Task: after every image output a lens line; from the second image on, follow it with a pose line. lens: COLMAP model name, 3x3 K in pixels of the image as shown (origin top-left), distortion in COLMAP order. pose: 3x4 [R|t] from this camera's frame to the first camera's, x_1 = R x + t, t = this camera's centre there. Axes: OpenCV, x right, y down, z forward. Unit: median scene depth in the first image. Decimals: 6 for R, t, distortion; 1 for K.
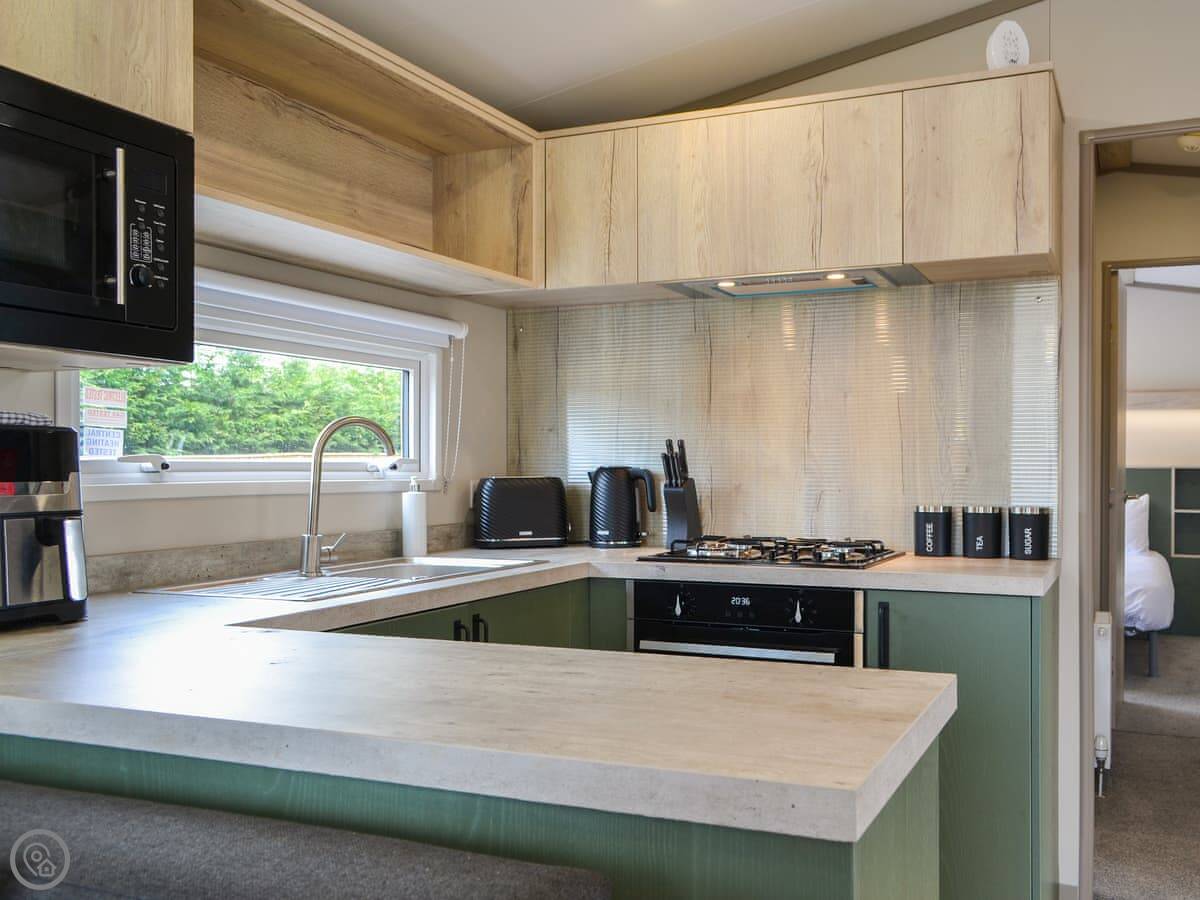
lens RADIAL K [[1069.6, 0, 695.5], [0, 1069.6, 461.4], [0, 0, 1]] dist [-0.043271, 0.021998]
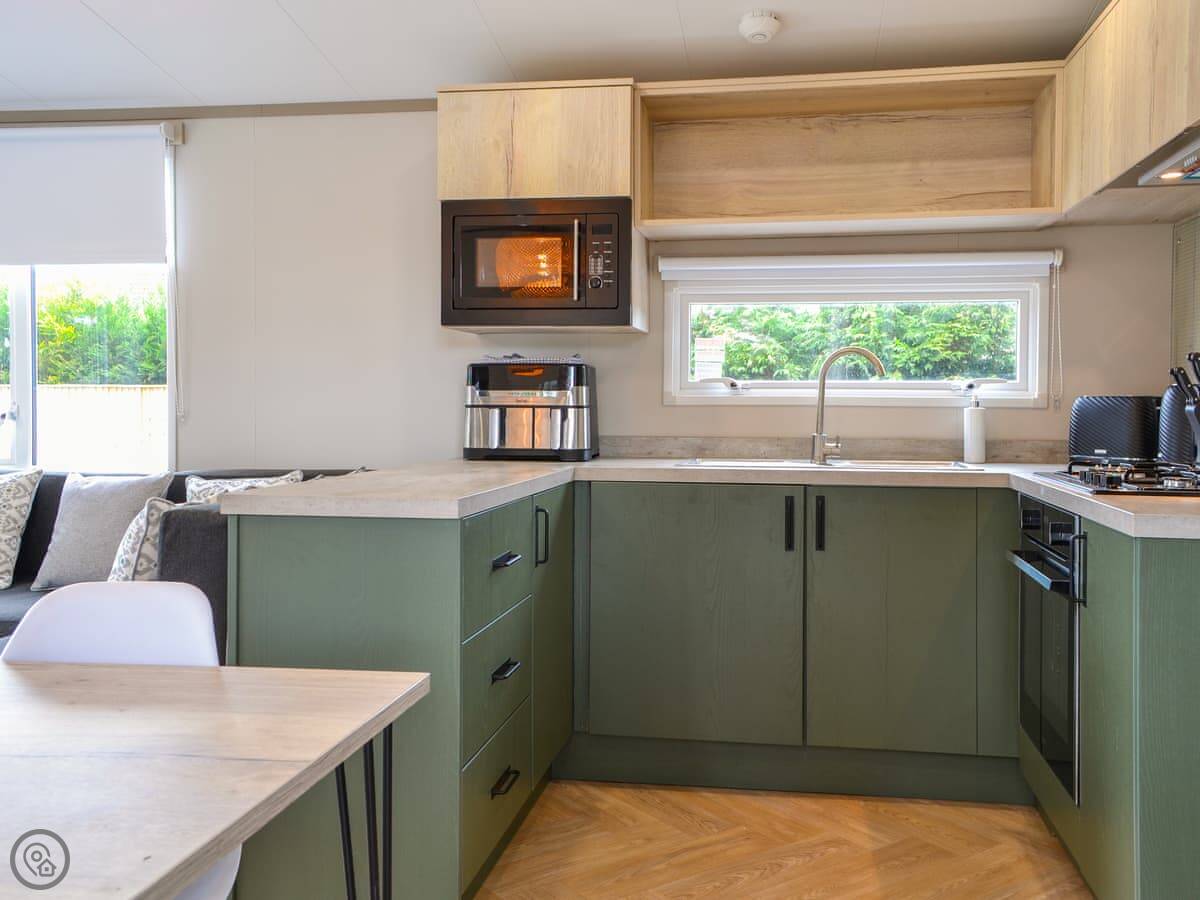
lens RADIAL K [[1069.6, 0, 568.2], [0, 1069.6, 411.2], [0, 0, 1]] dist [-0.043271, 0.021998]
pose [[0.215934, 0.013433, -0.976315, 0.922711], [-0.000617, 0.999907, 0.013621, 0.020342], [0.976408, -0.002339, 0.215923, 0.371876]]
